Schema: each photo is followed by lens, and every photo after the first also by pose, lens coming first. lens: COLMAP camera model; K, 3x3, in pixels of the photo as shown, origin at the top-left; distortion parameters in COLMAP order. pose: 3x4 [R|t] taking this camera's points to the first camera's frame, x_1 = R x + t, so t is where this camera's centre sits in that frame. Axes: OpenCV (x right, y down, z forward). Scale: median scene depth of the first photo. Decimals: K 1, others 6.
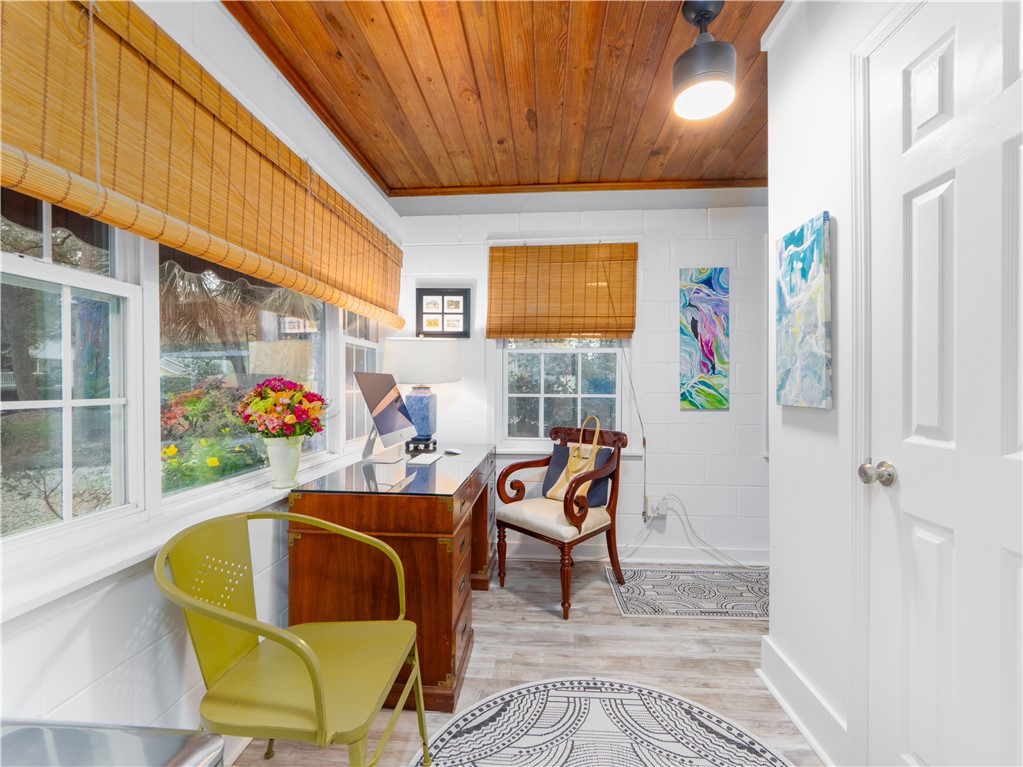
lens RADIAL K [[471.2, 0, 516.2], [0, 471.2, 384.9], [0, 0, 1]] dist [0.000647, 0.000004]
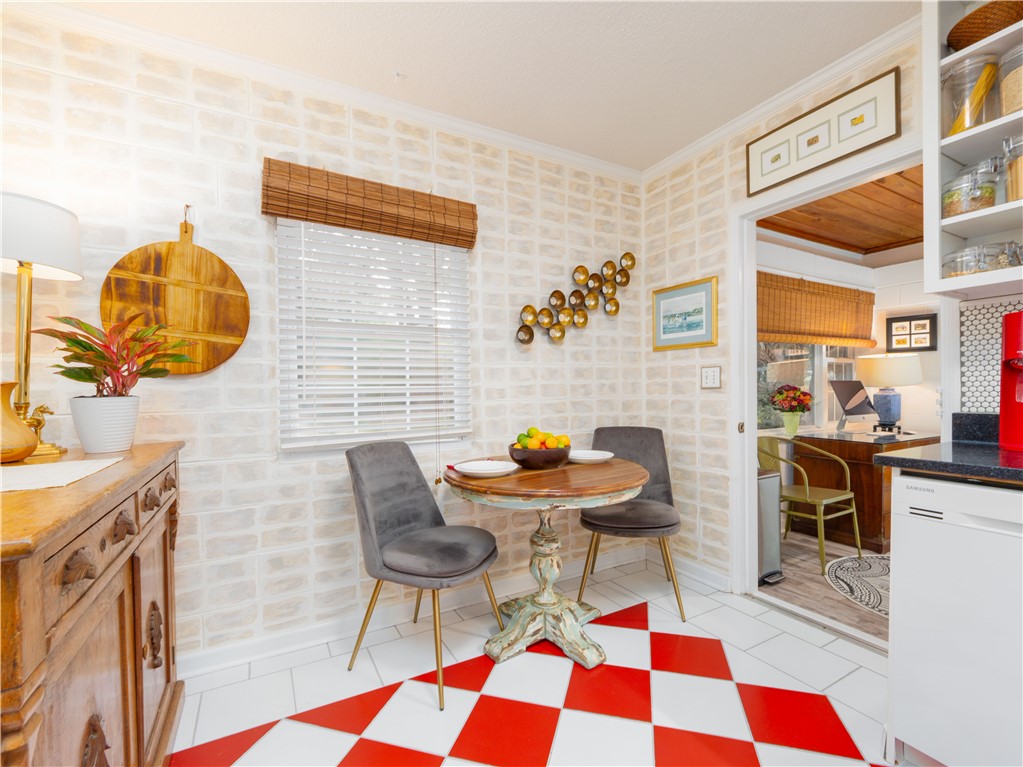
lens RADIAL K [[459.1, 0, 512.4], [0, 459.1, 392.1], [0, 0, 1]] dist [-0.003959, -0.000233]
pose [[0.556281, 0.001424, -0.830993, 0.327640], [0.007018, 0.999955, 0.006411, -0.002483], [0.830964, -0.009399, 0.556246, -0.742287]]
